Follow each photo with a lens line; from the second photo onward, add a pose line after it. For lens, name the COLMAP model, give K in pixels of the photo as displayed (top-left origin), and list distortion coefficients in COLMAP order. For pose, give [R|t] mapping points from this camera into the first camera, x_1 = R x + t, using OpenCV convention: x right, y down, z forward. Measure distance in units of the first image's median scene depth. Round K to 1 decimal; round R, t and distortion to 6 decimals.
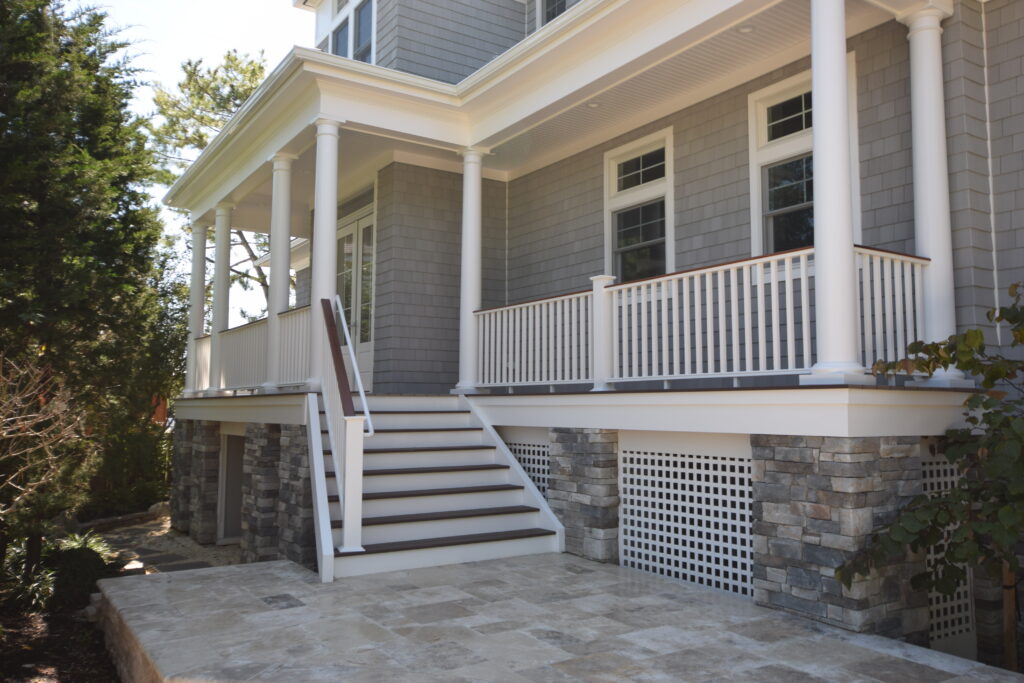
lens RADIAL K [[828.8, 0, 521.2], [0, 828.8, 341.0], [0, 0, 1]] dist [0.017292, 0.004532]
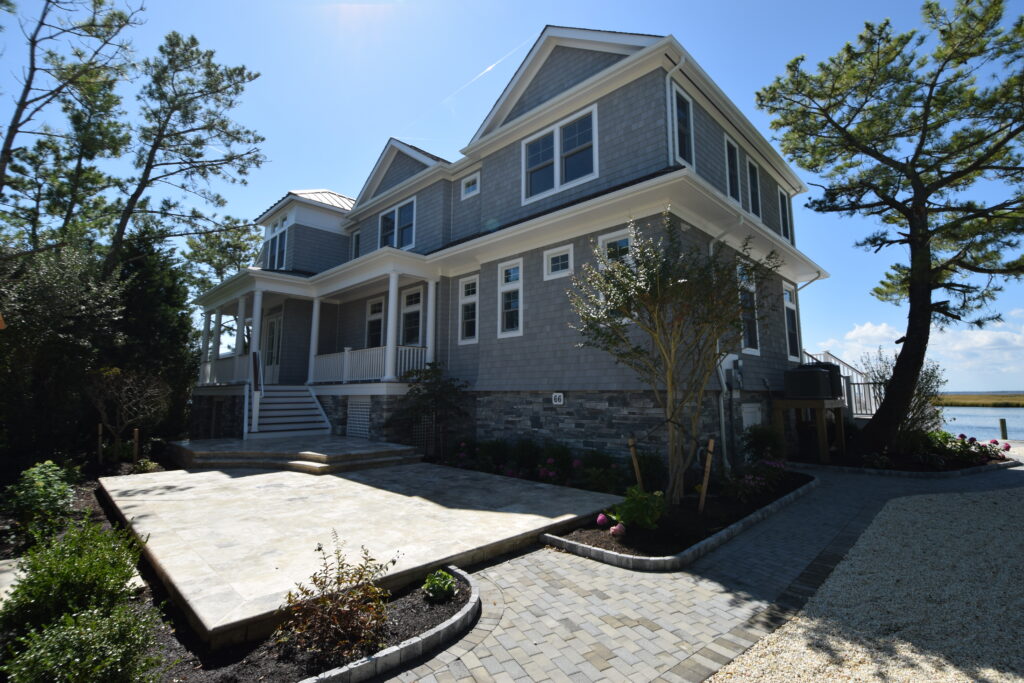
lens RADIAL K [[466.5, 0, 518.4], [0, 466.5, 331.9], [0, 0, 1]] dist [0.001518, -0.000563]
pose [[0.975617, 0.021708, 0.218406, 0.350751], [-0.010981, 0.998678, -0.050210, -0.055451], [-0.219207, 0.046588, 0.974565, -0.916454]]
